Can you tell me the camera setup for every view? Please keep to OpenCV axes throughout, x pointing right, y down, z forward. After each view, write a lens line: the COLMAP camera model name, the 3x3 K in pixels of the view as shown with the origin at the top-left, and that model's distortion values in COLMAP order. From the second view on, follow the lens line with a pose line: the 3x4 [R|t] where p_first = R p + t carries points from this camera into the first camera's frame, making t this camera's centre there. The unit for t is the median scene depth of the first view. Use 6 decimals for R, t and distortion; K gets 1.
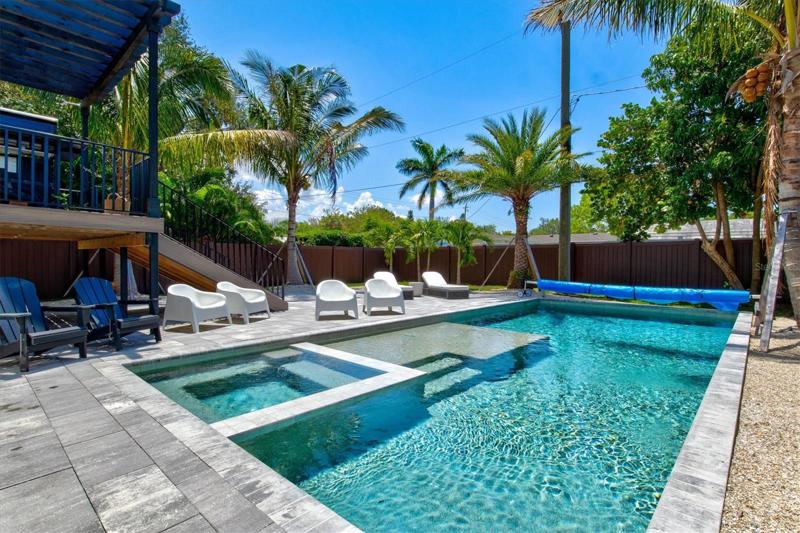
lens RADIAL K [[393.9, 0, 401.1], [0, 393.9, 266.0], [0, 0, 1]] dist [-0.014996, -0.000188]
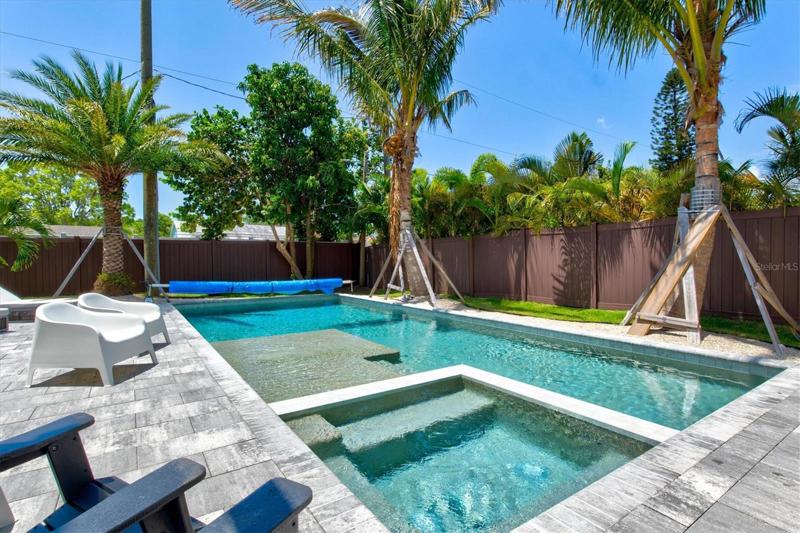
lens RADIAL K [[393.9, 0, 396.2], [0, 393.9, 260.4], [0, 0, 1]] dist [-0.014996, -0.000188]
pose [[0.254936, -0.011788, 0.966886, -0.364629], [0.020541, 0.999766, 0.006772, -0.006854], [-0.966740, 0.018134, 0.255118, 0.328166]]
